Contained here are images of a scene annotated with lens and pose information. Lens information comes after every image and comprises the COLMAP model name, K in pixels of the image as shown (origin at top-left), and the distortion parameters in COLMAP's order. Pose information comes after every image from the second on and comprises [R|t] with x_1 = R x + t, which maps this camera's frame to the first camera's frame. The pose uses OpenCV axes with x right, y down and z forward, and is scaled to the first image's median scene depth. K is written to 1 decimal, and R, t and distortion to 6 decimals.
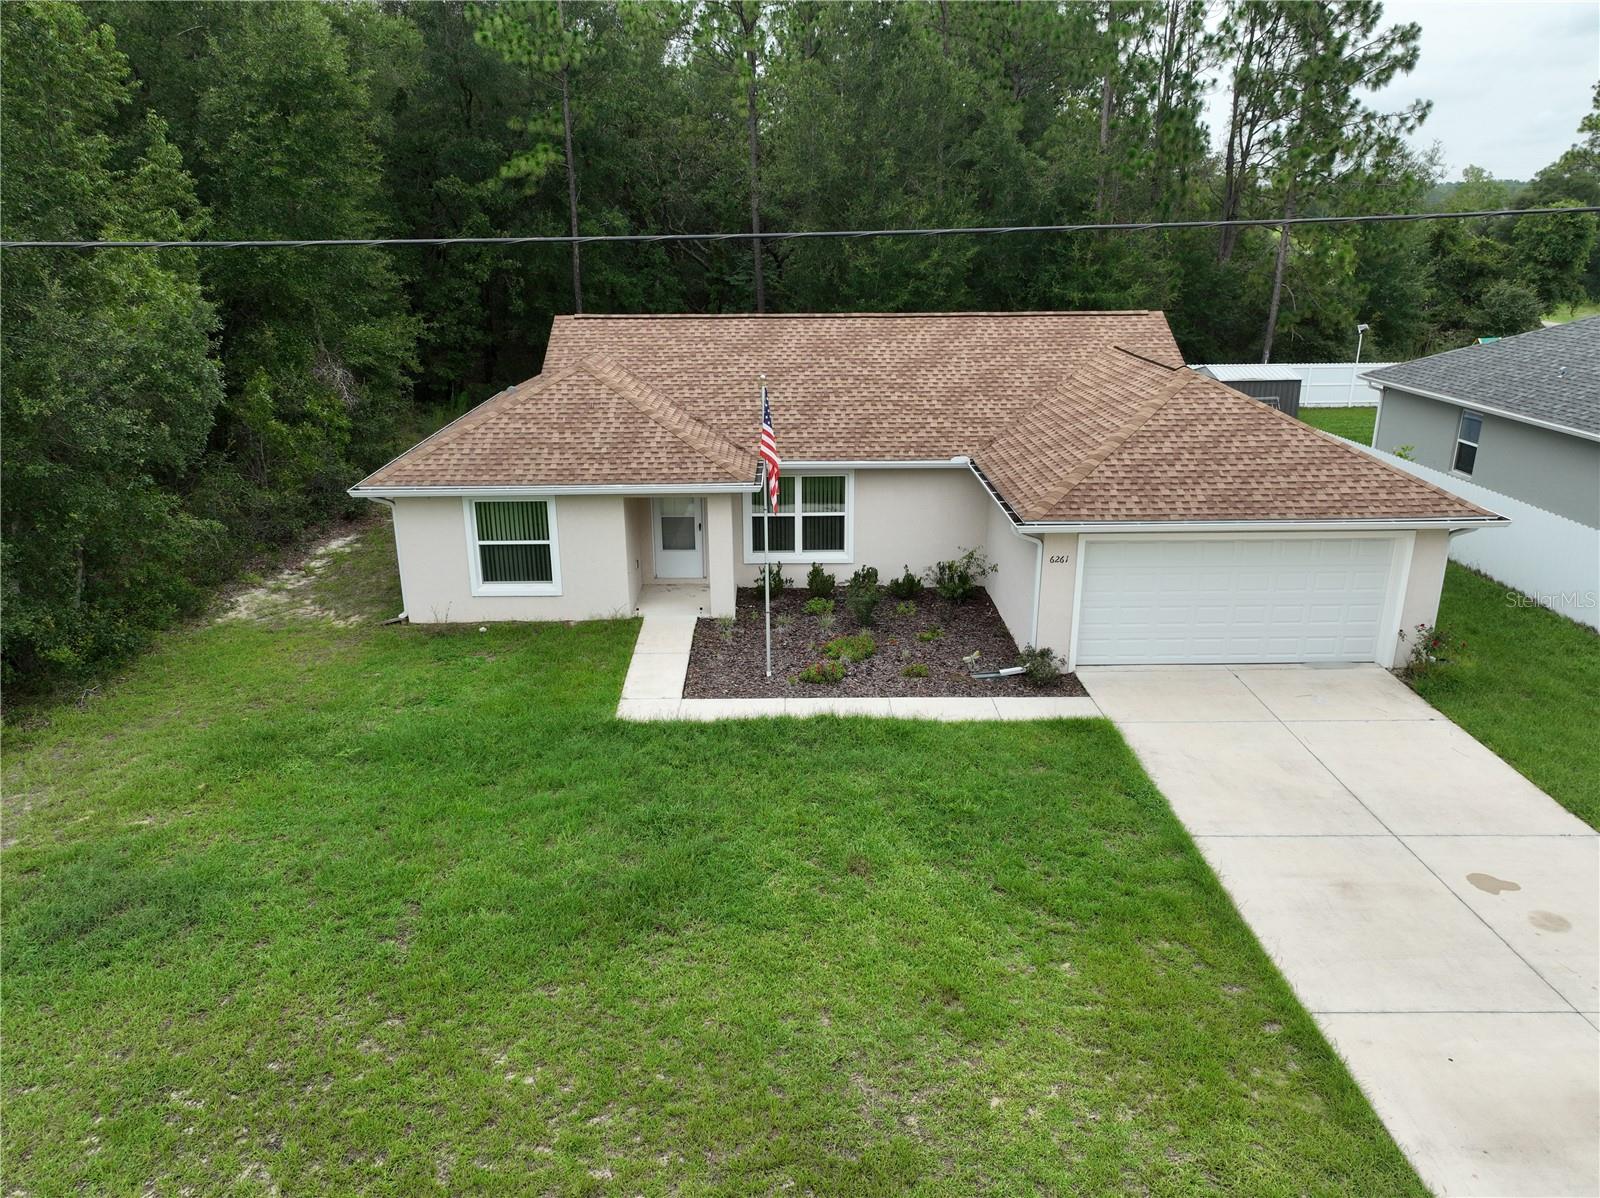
lens RADIAL K [[1126.4, 0, 800.0], [0, 1126.4, 599.0], [0, 0, 1]] dist [0.004935, 0.004471]
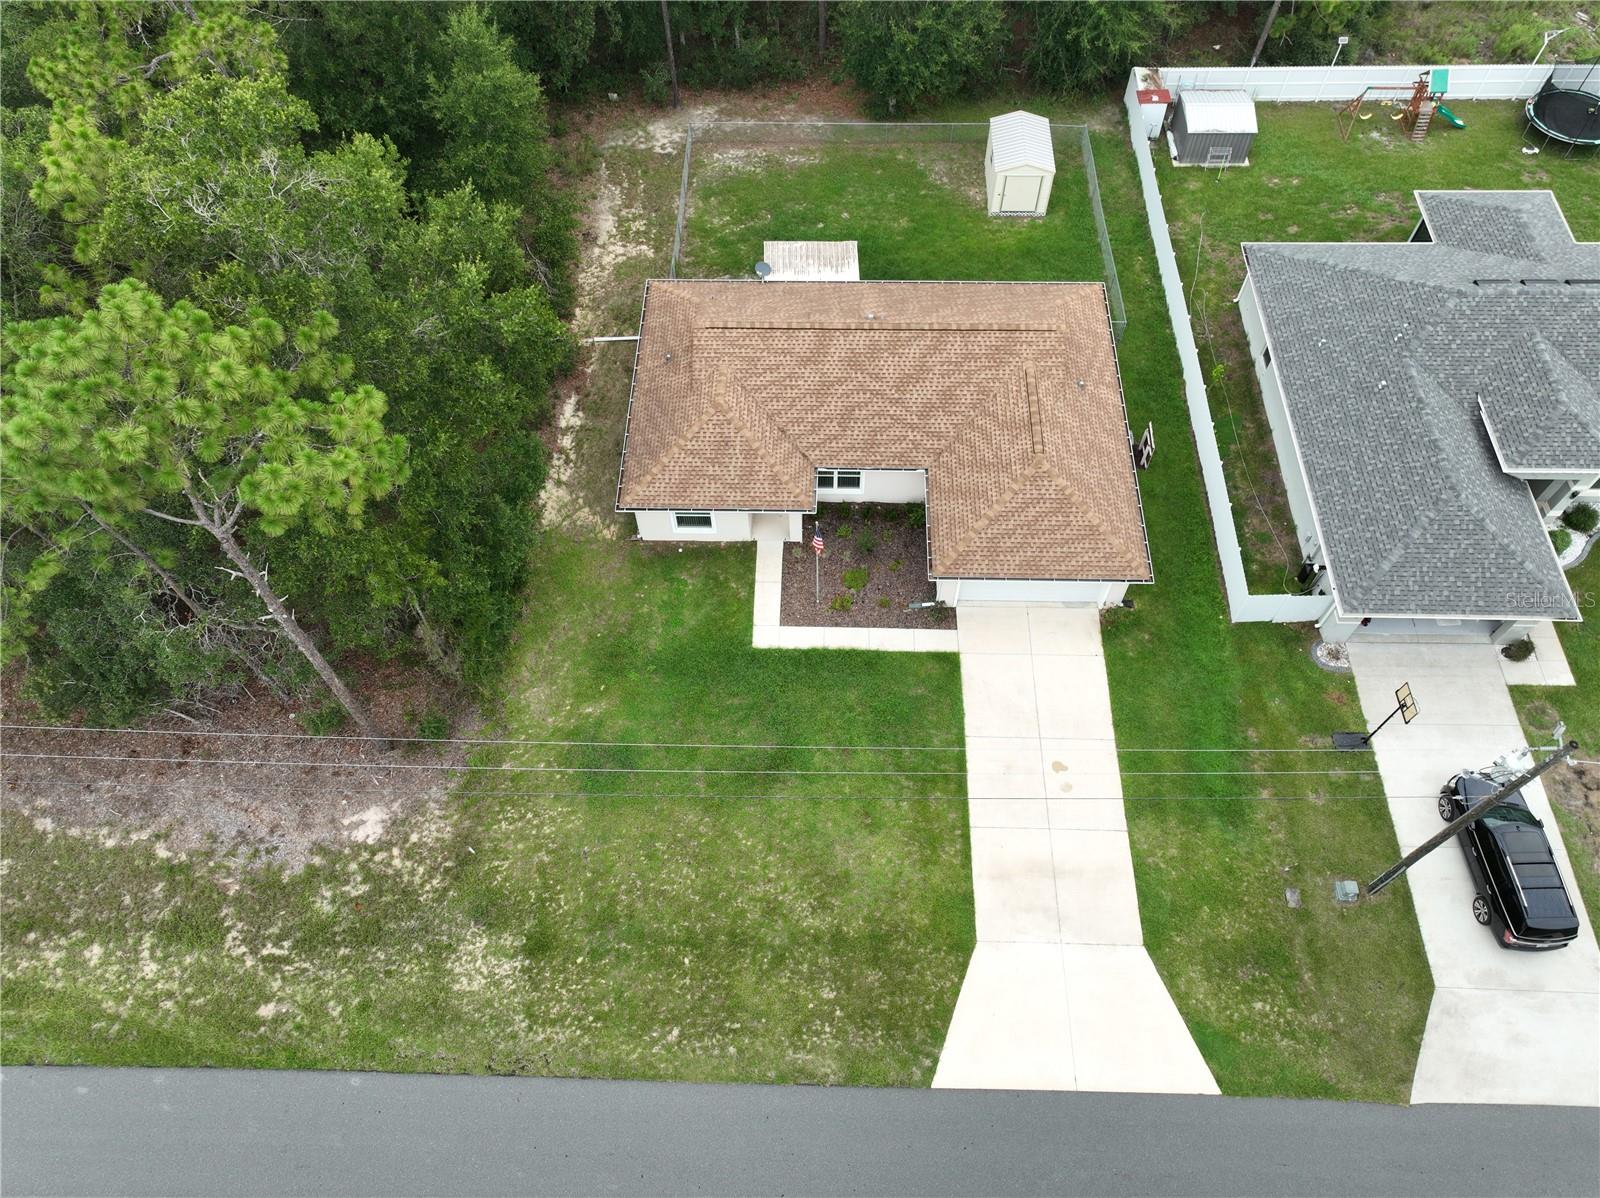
lens RADIAL K [[1126.4, 0, 800.0], [0, 1126.4, 599.0], [0, 0, 1]] dist [0.004935, 0.004471]
pose [[0.998779, 0.036290, -0.033514, 0.011164], [-0.006630, 0.770786, 0.637060, -1.292174], [0.048951, -0.636060, 0.770085, -0.675408]]
